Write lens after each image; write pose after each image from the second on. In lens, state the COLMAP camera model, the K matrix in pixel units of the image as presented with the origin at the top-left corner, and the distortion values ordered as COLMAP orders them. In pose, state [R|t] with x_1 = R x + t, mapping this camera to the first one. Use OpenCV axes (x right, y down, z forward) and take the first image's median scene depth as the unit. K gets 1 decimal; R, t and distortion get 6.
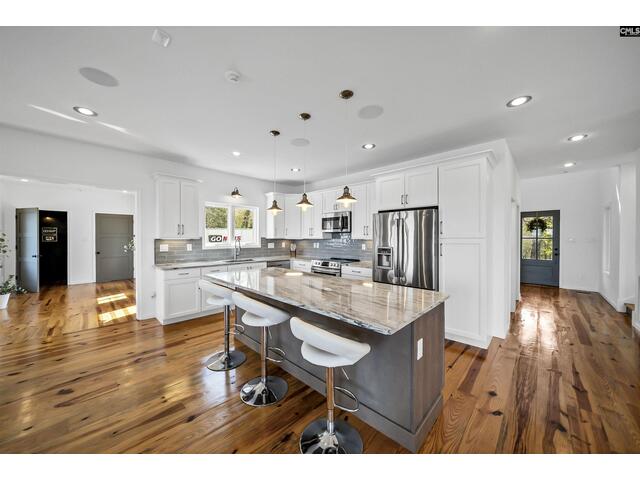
lens RADIAL K [[225.6, 0, 321.8], [0, 225.6, 238.9], [0, 0, 1]] dist [-0.009039, 0.000399]
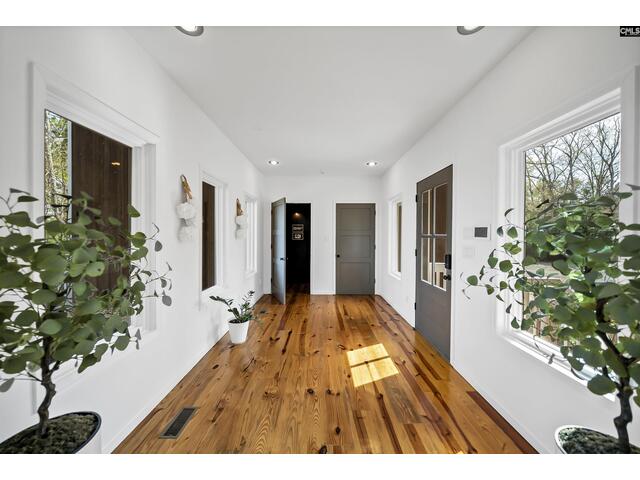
lens RADIAL K [[225.6, 0, 315.6], [0, 225.6, 237.7], [0, 0, 1]] dist [-0.009039, 0.000399]
pose [[0.665571, 0.006365, -0.746307, -0.640314], [-0.002805, 0.999978, 0.006027, -0.003835], [0.746329, -0.001918, 0.665574, 0.578742]]
